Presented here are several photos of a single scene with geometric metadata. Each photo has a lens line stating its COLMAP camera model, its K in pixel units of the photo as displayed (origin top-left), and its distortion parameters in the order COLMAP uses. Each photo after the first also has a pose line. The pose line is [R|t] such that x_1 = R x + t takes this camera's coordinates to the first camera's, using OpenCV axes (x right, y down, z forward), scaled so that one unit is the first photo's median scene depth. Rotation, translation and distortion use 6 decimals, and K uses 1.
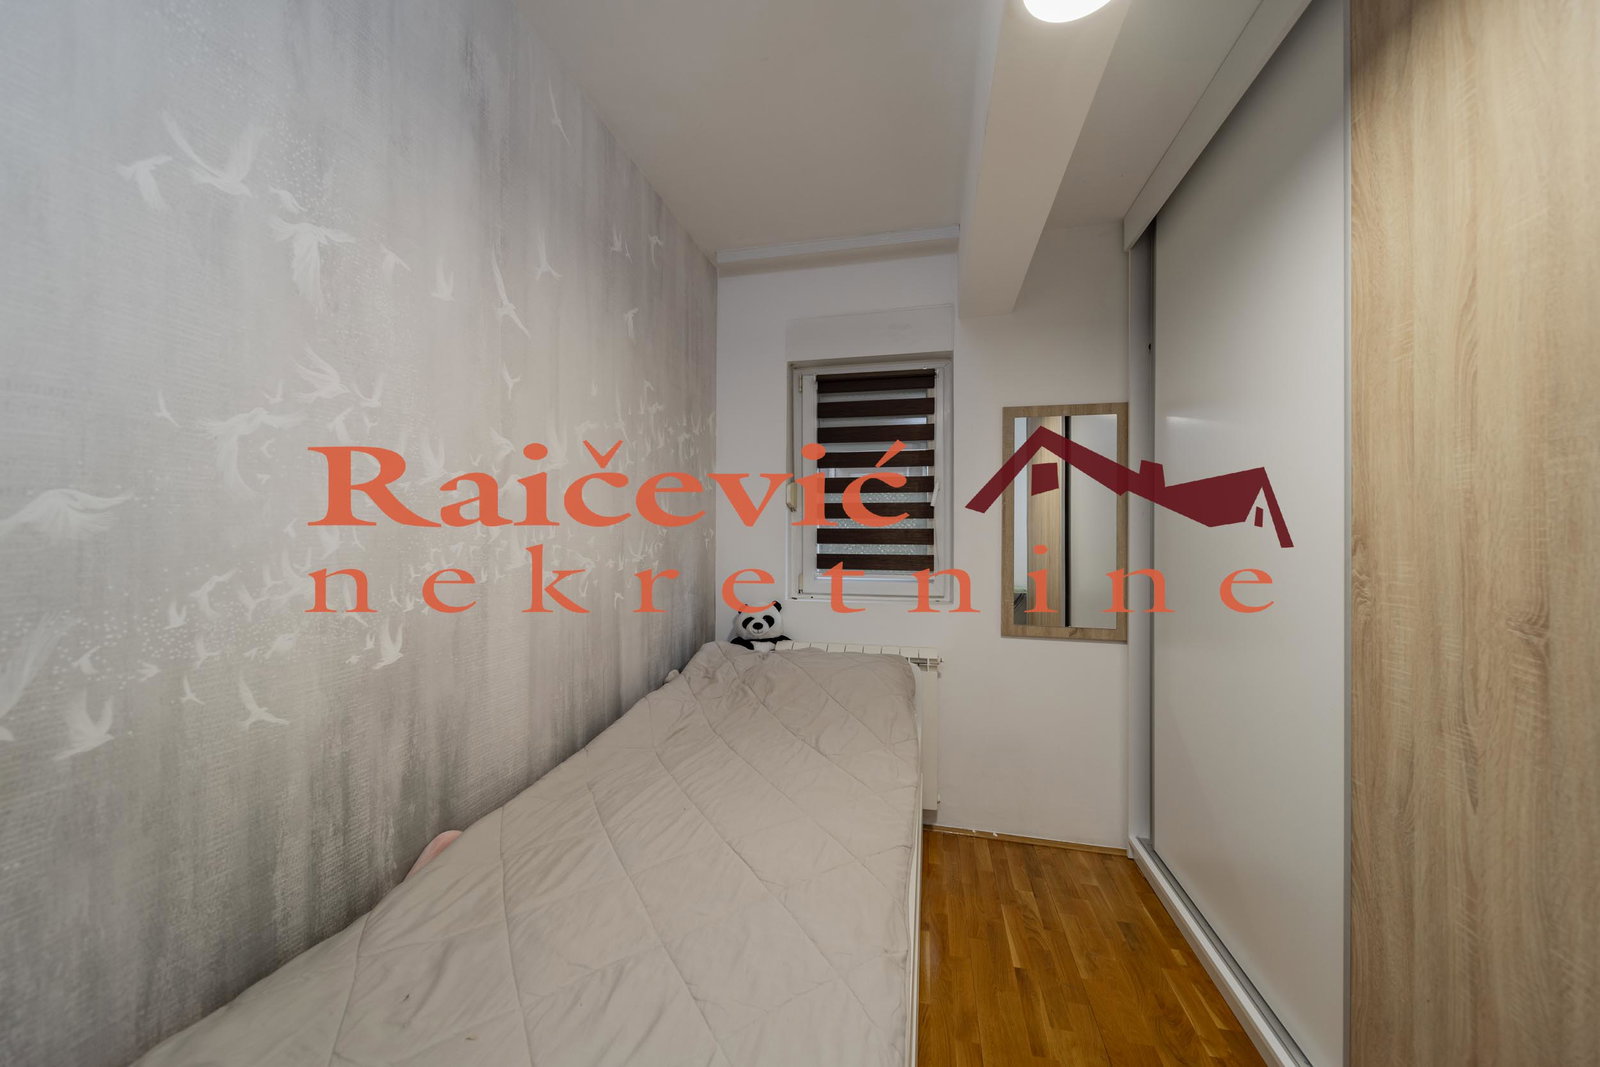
lens RADIAL K [[566.1, 0, 796.8], [0, 566.1, 531.1], [0, 0, 1]] dist [0.006593, -0.003110]
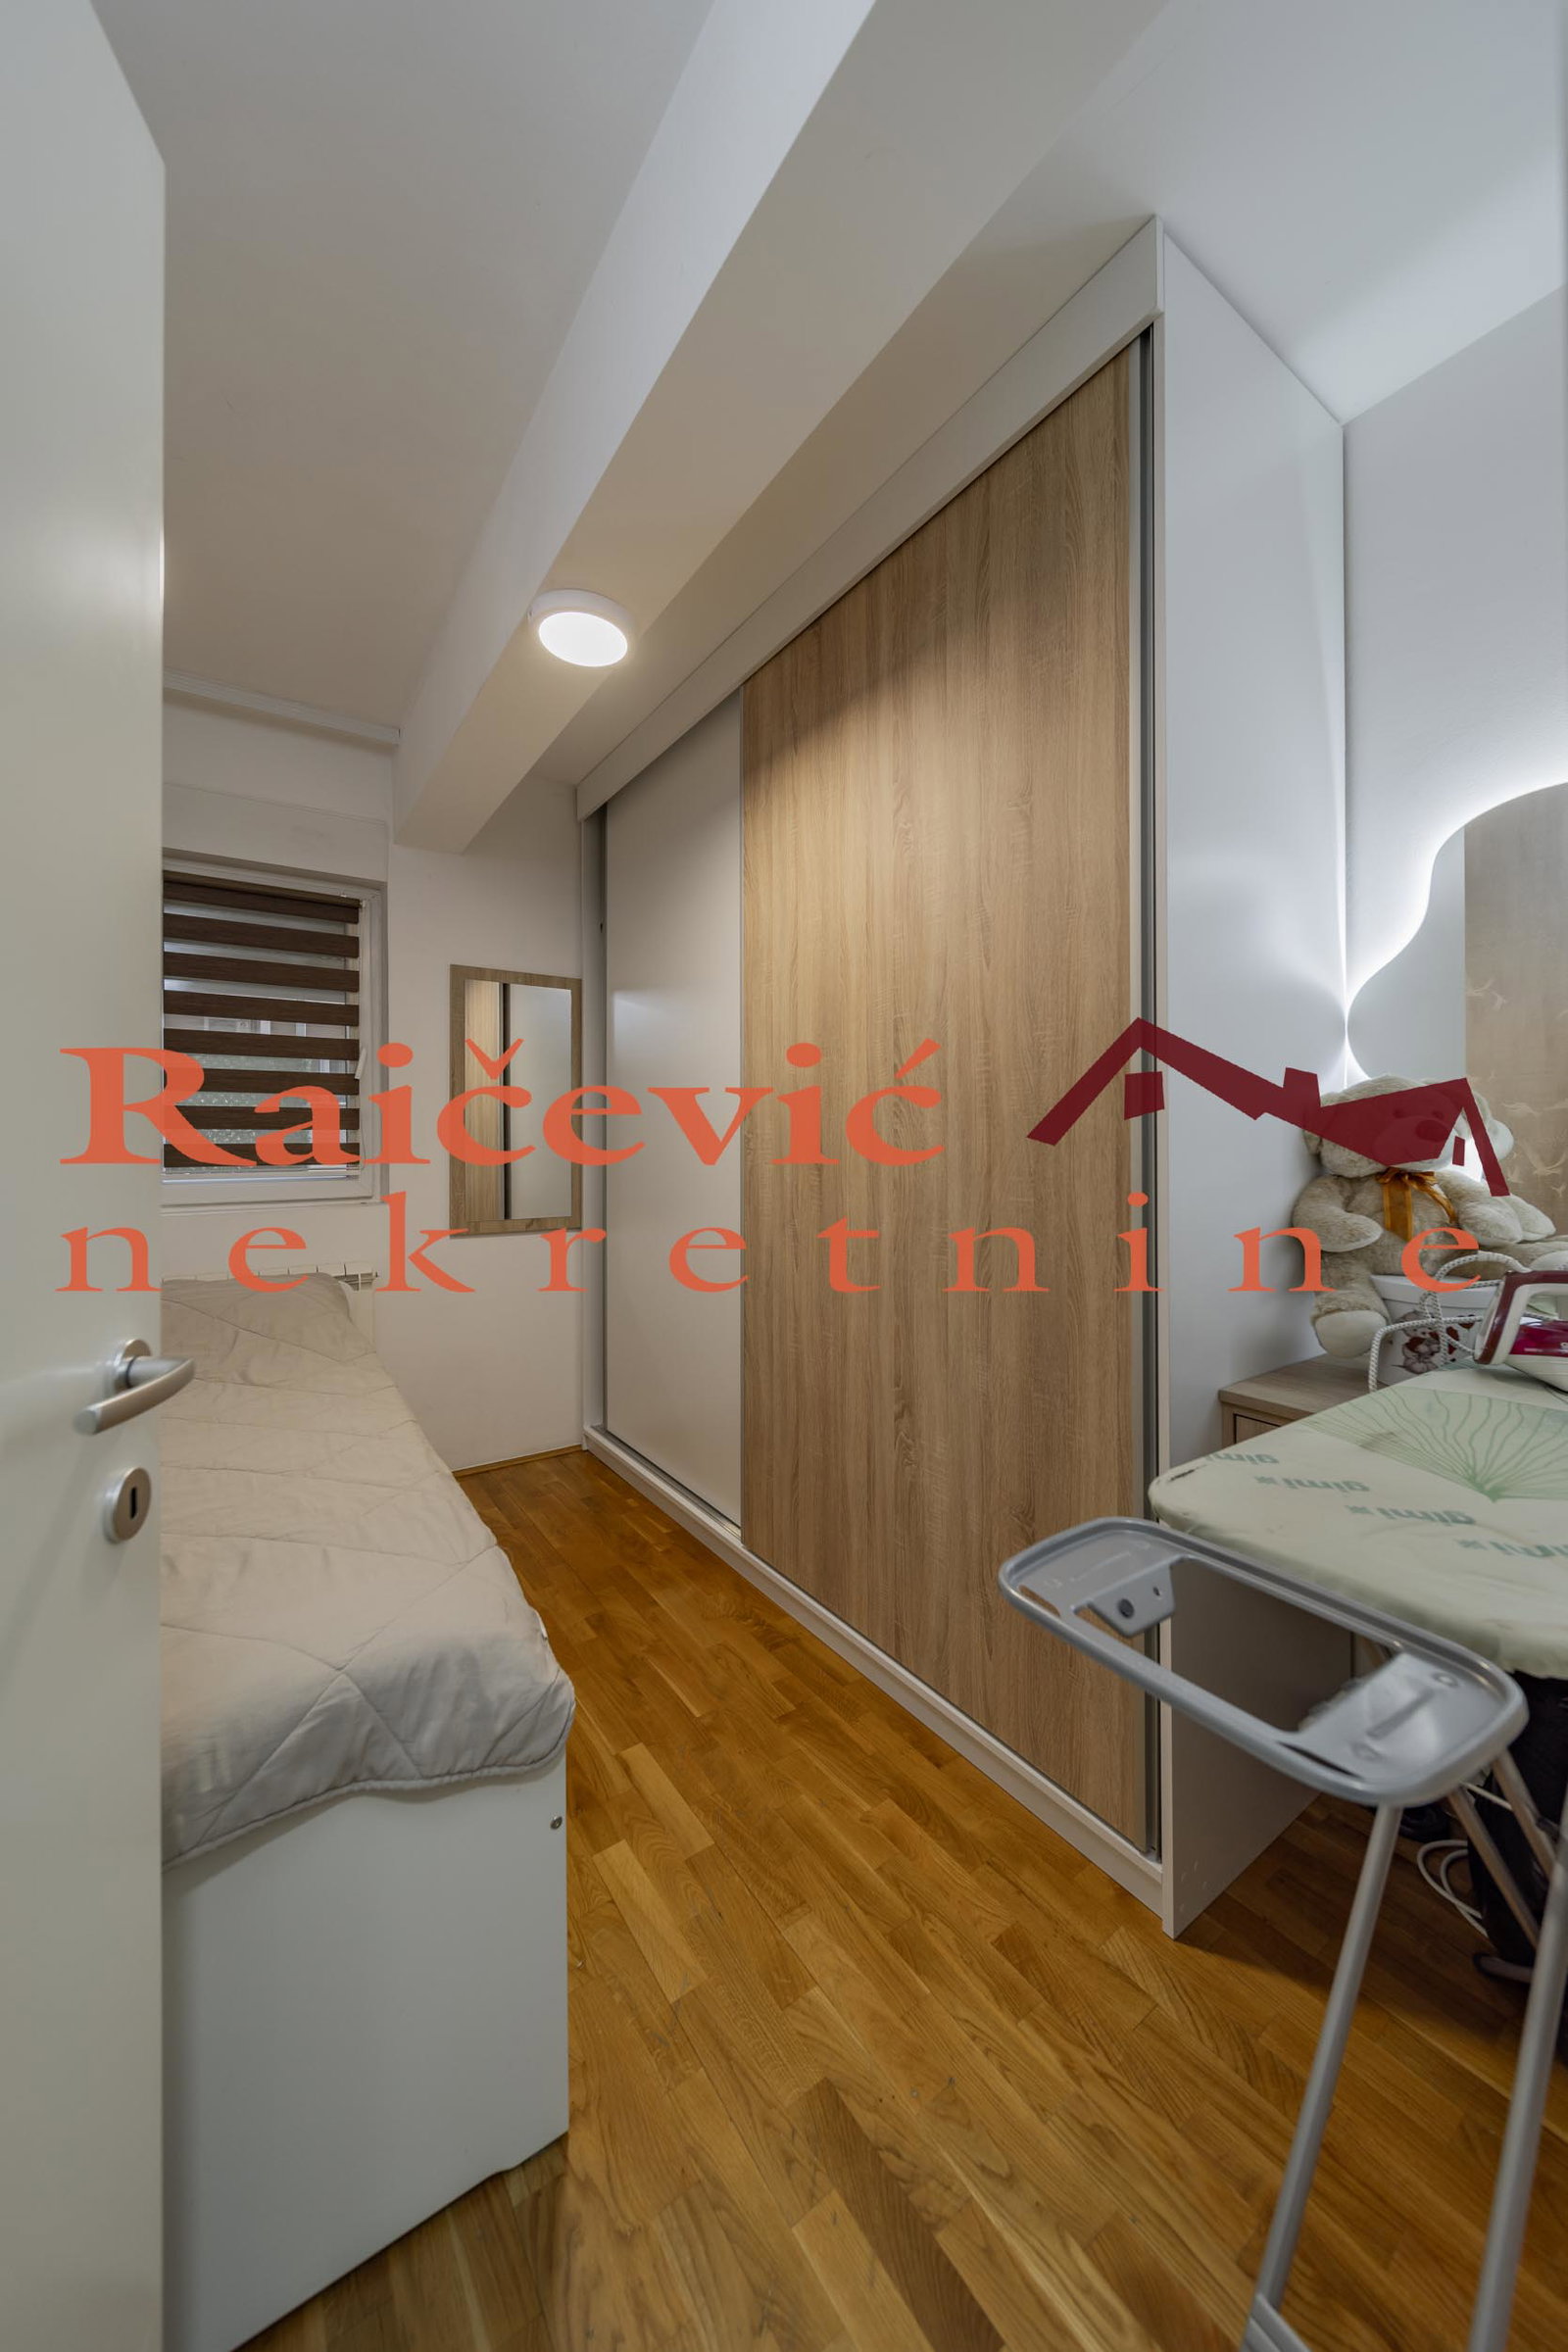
lens RADIAL K [[821.1, 0, 777.9], [0, 821.1, 1178.9], [0, 0, 1]] dist [-0.000759, -0.000124]
pose [[0.692143, -0.038754, 0.720719, -0.559839], [-0.001332, 0.998487, 0.054968, 0.095842], [-0.721759, -0.039006, 0.691044, -0.605620]]
